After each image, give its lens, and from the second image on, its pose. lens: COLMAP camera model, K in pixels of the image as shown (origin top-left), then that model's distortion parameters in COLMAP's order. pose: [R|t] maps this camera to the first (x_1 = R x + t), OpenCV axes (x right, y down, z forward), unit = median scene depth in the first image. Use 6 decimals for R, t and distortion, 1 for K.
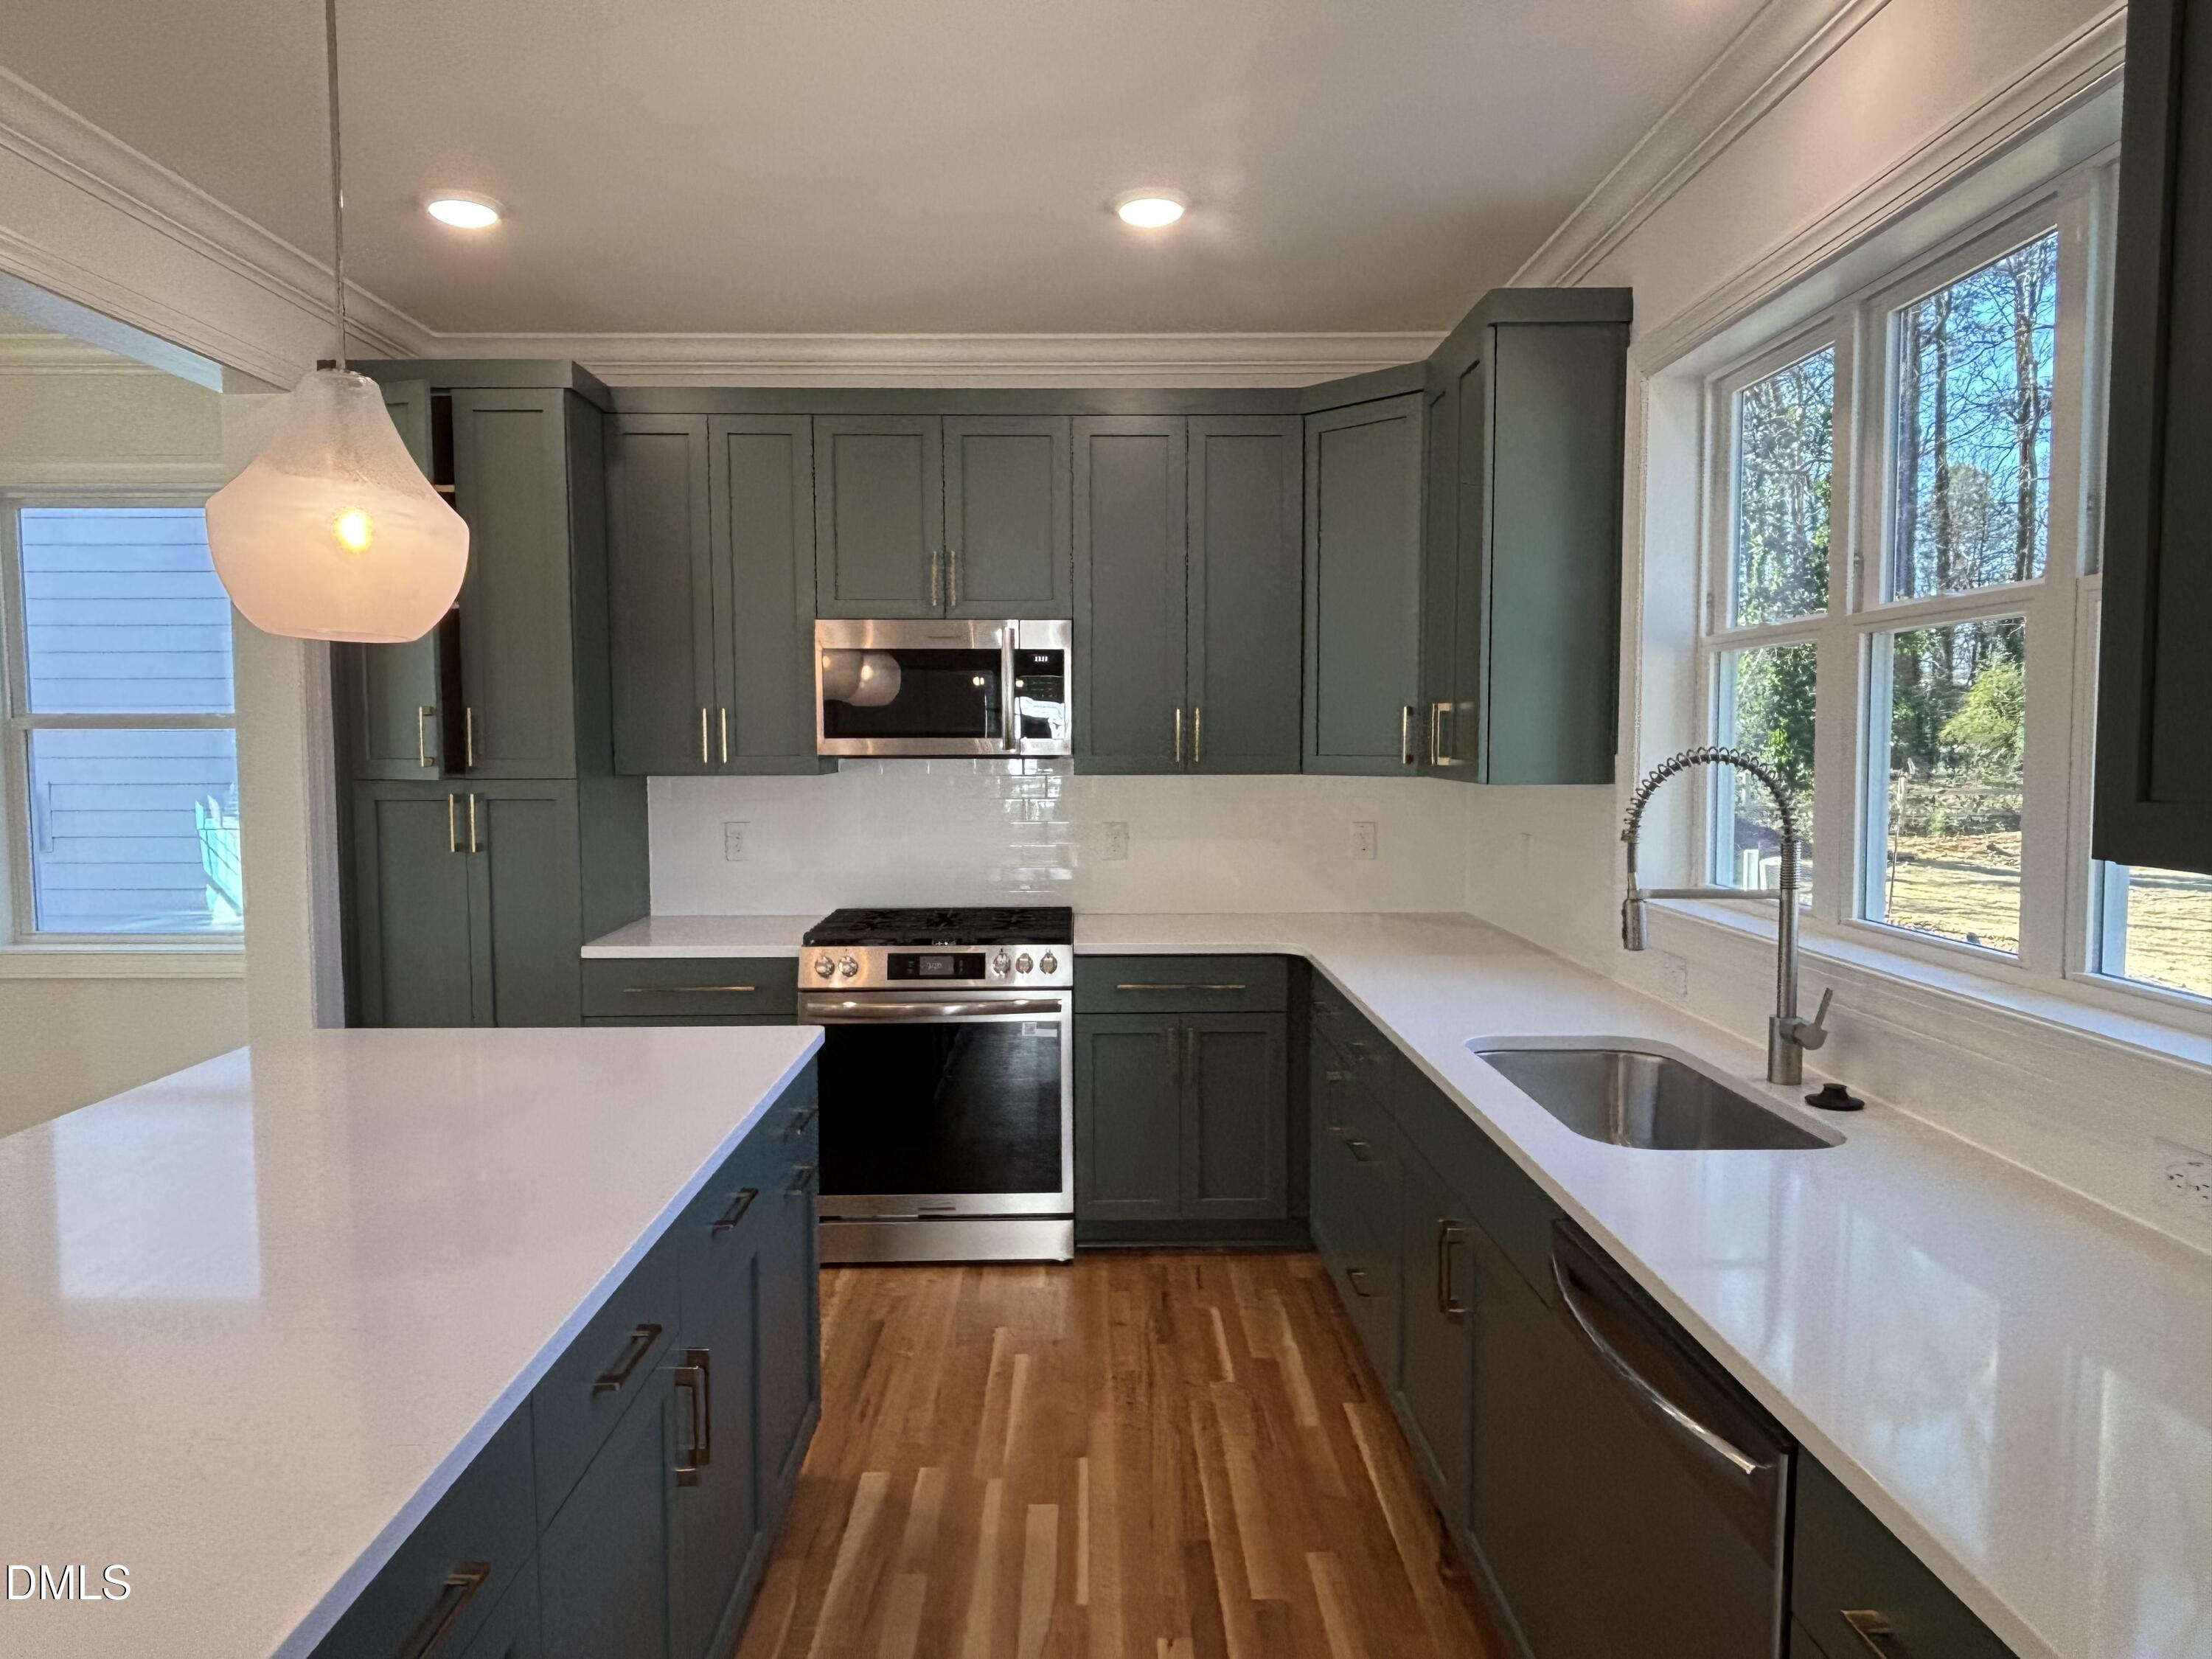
lens RADIAL K [[1392.1, 0, 1106.0], [0, 1392.1, 829.5], [0, 0, 1]] dist [0.057675, -0.079193]
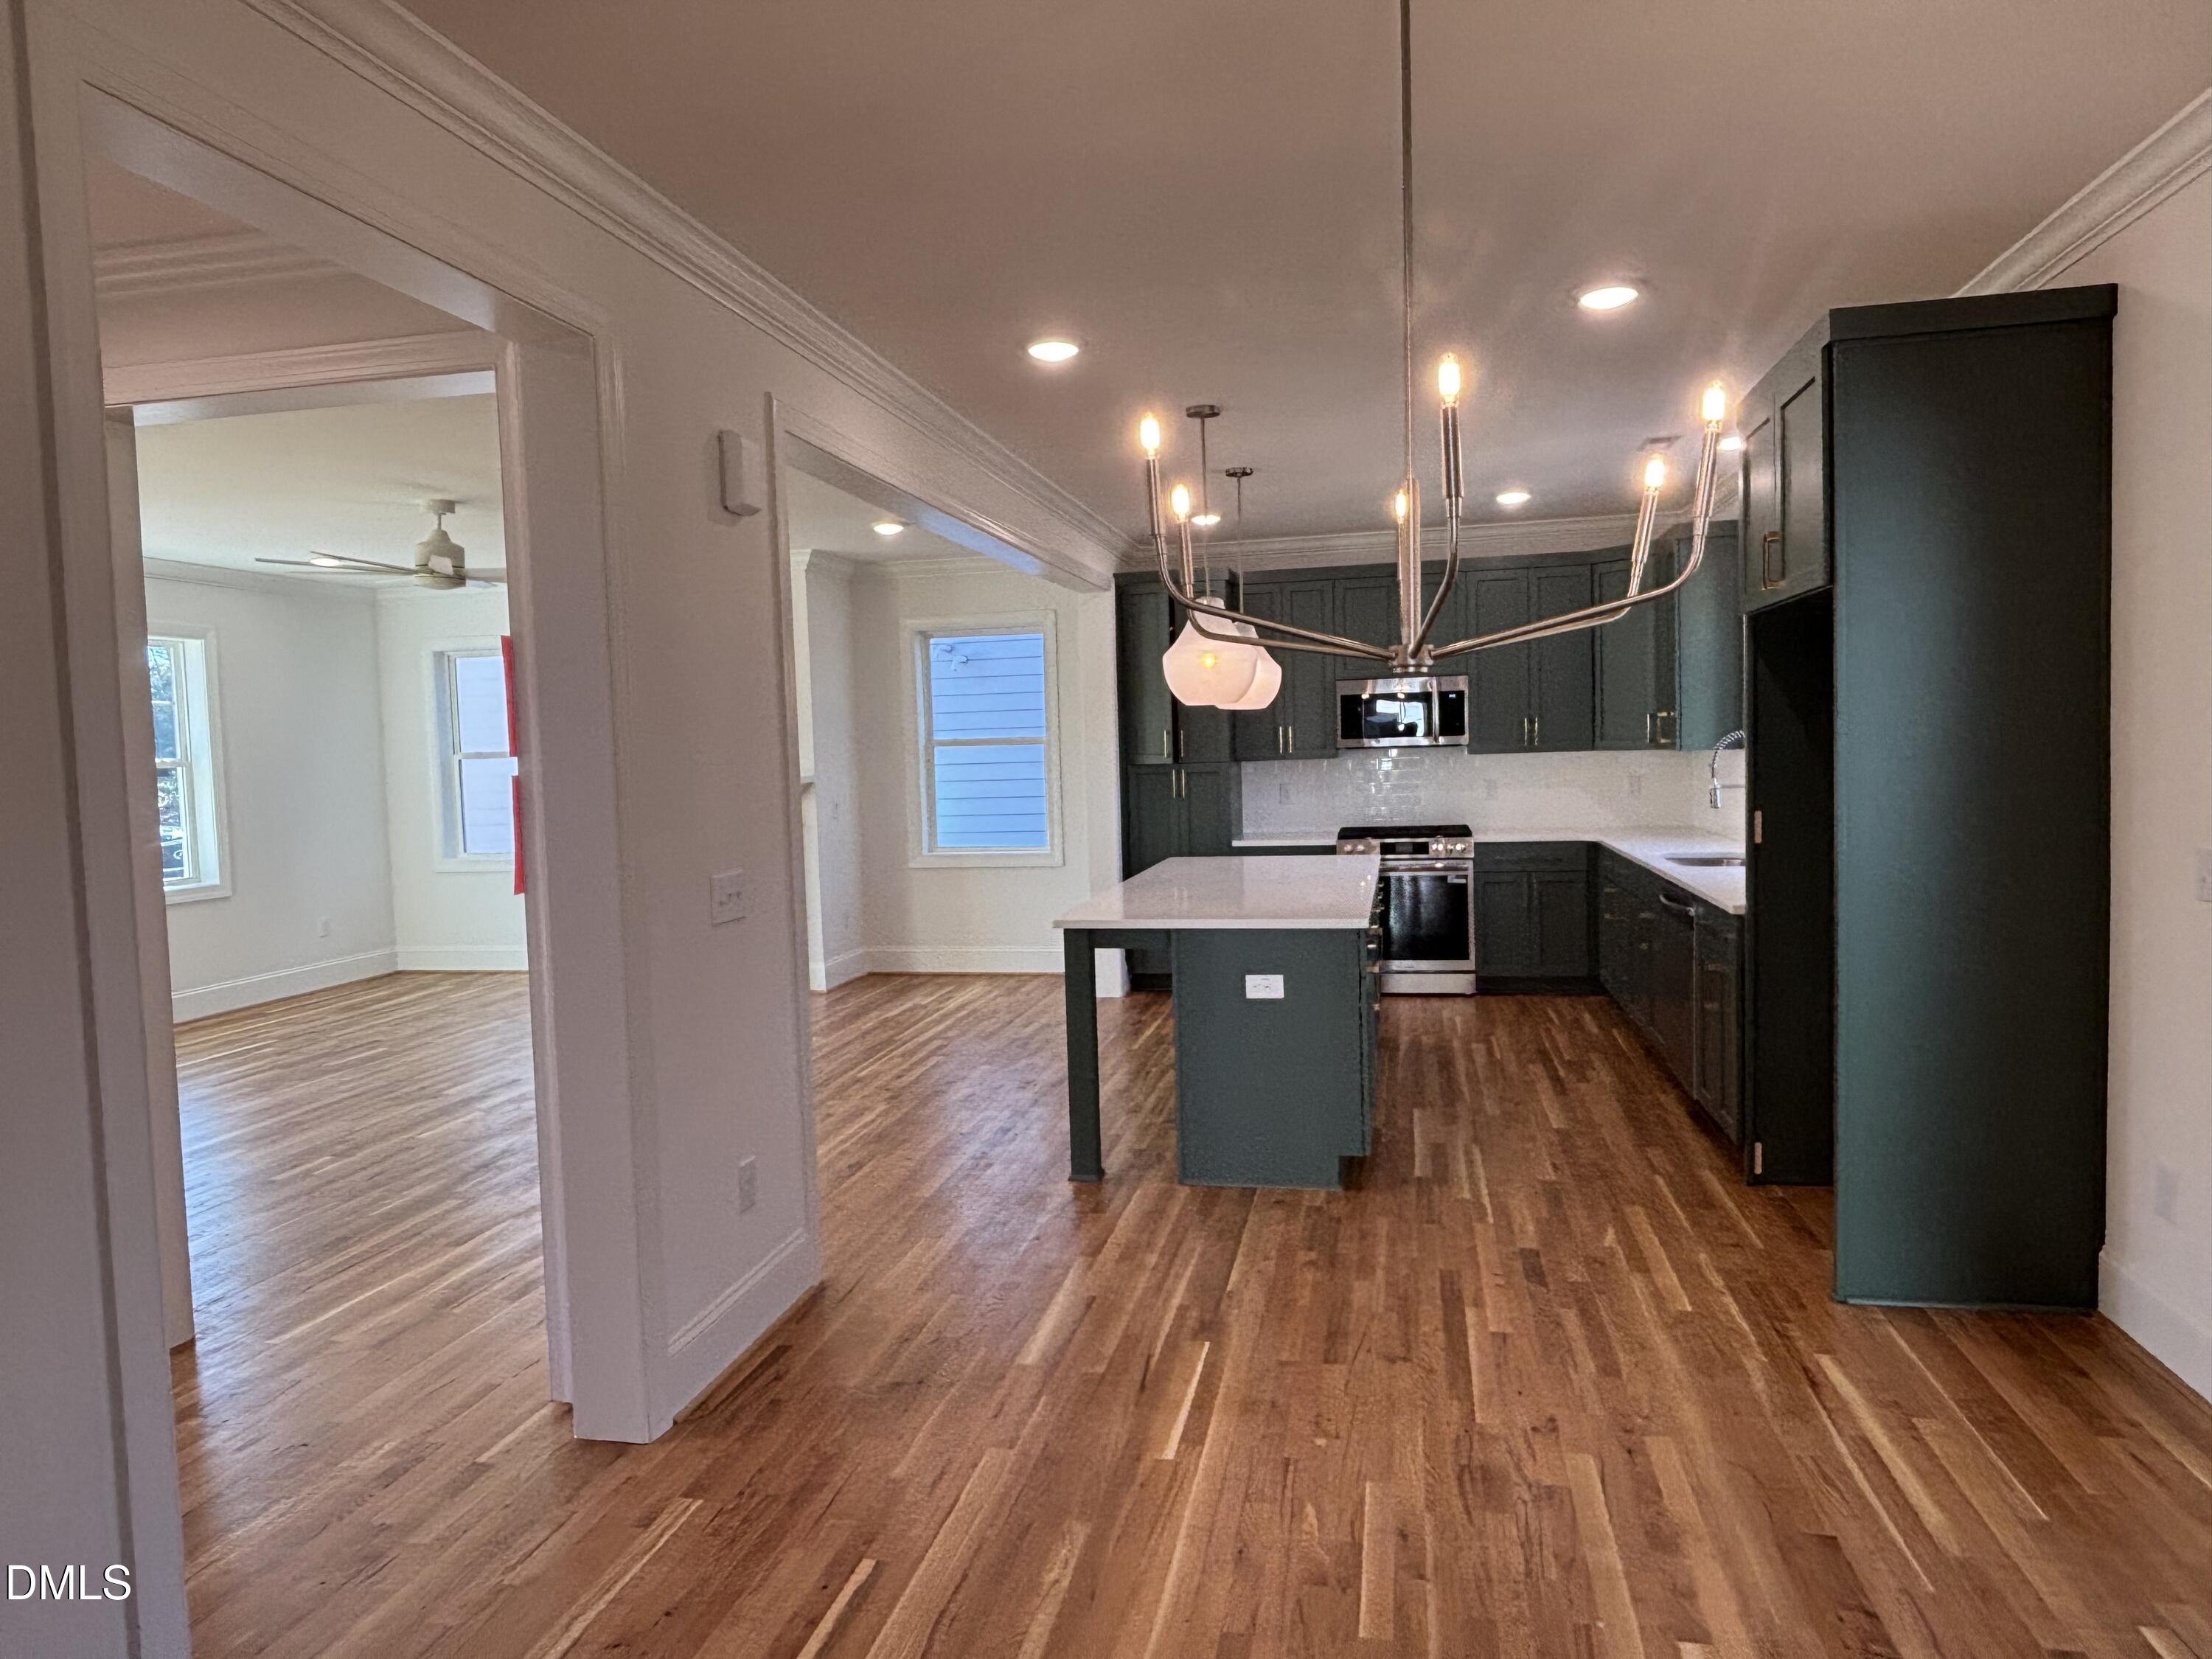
lens RADIAL K [[1392.1, 0, 1106.0], [0, 1392.1, 829.5], [0, 0, 1]] dist [0.057675, -0.079193]
pose [[0.974402, -0.013757, -0.224390, -0.087468], [0.012315, 0.999894, -0.007826, 0.079796], [0.224474, 0.004863, 0.974468, -1.090363]]
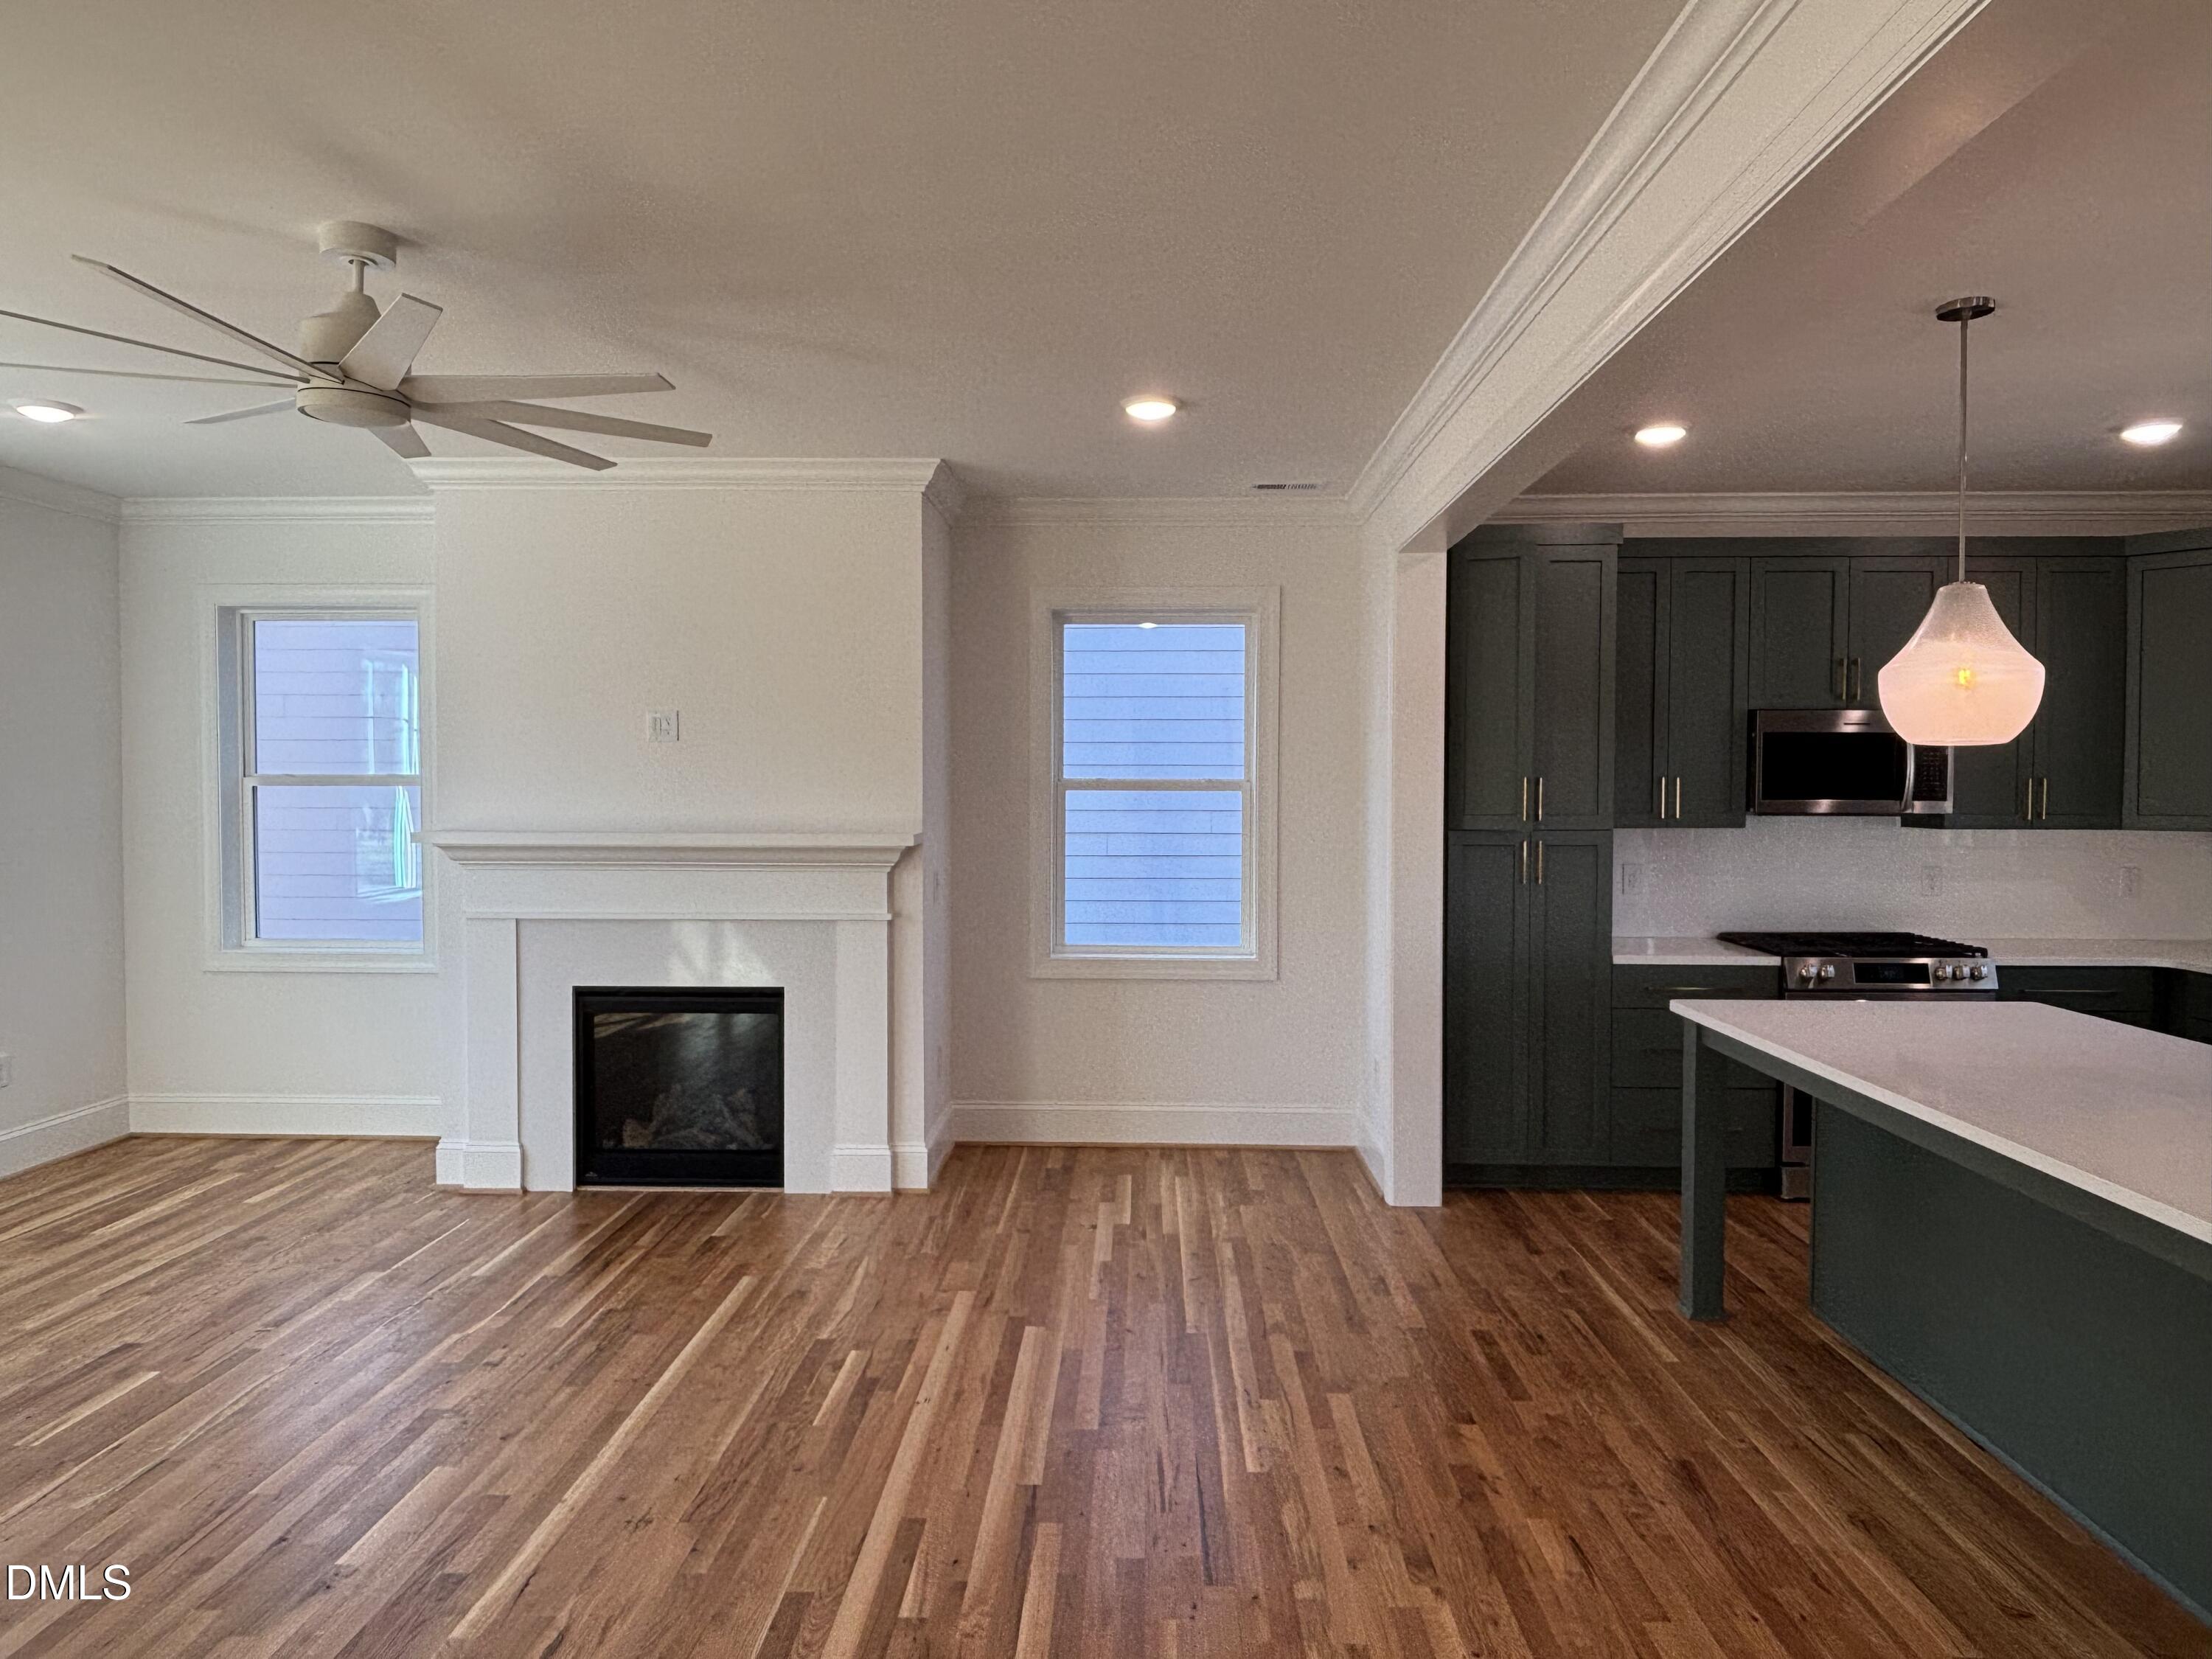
lens RADIAL K [[1392.1, 0, 1106.0], [0, 1392.1, 829.5], [0, 0, 1]] dist [0.057675, -0.079193]
pose [[0.998902, 0.006272, -0.046432, -0.797353], [-0.008055, 0.999234, -0.038307, 0.018636], [0.046157, 0.038639, 0.998187, -0.366777]]
